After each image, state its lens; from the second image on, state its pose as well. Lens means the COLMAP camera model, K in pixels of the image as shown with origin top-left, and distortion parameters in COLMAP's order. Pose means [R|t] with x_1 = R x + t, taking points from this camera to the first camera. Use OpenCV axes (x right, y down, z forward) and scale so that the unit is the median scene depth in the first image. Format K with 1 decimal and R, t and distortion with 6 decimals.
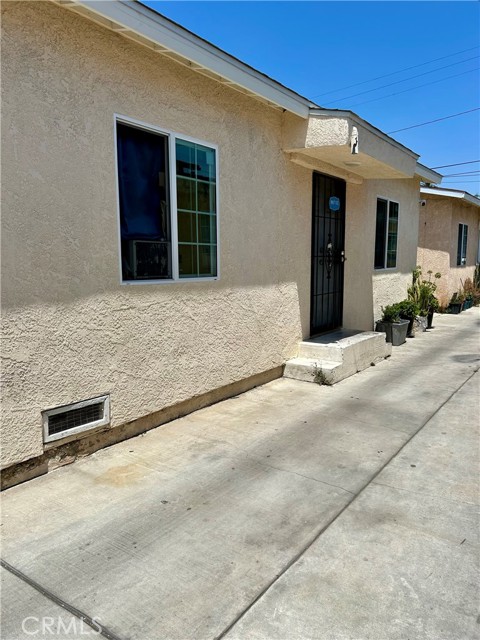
lens RADIAL K [[480.0, 0, 240.0], [0, 480.0, 320.0], [0, 0, 1]] dist [0.027885, -0.005957]
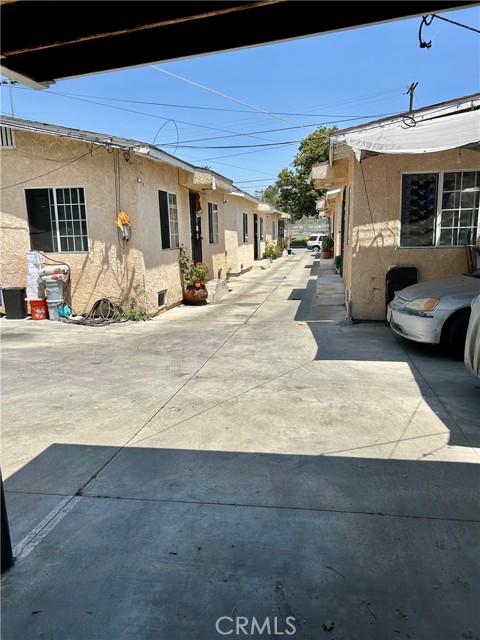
lens RADIAL K [[480.0, 0, 240.0], [0, 480.0, 320.0], [0, 0, 1]] dist [0.027885, -0.005957]
pose [[0.902179, -0.095257, 0.420713, -0.700996], [0.076349, 0.995176, 0.061603, 0.117834], [-0.424552, -0.023456, 0.905100, -1.028135]]
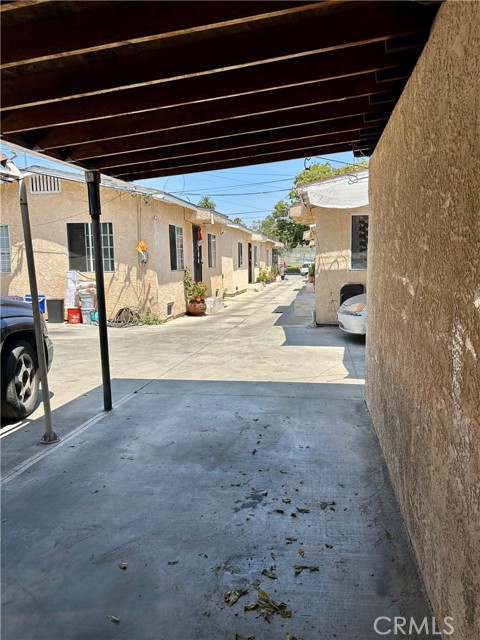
lens RADIAL K [[480.0, 0, 240.0], [0, 480.0, 320.0], [0, 0, 1]] dist [0.027885, -0.005957]
pose [[0.901770, -0.063169, 0.427576, -0.774450], [0.067314, 0.997717, 0.005432, 0.147042], [-0.426943, 0.023883, 0.903963, -1.211587]]
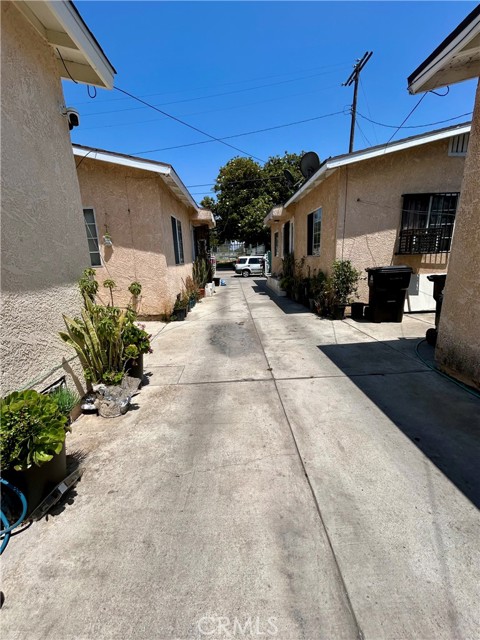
lens RADIAL K [[258.1, 0, 240.0], [0, 258.1, 320.0], [0, 0, 1]] dist [0.000416, 0.000327]
pose [[0.797161, -0.168085, 0.579898, 0.250883], [0.110441, 0.984856, 0.133644, -0.061691], [-0.593580, -0.042491, 0.803653, 0.542923]]
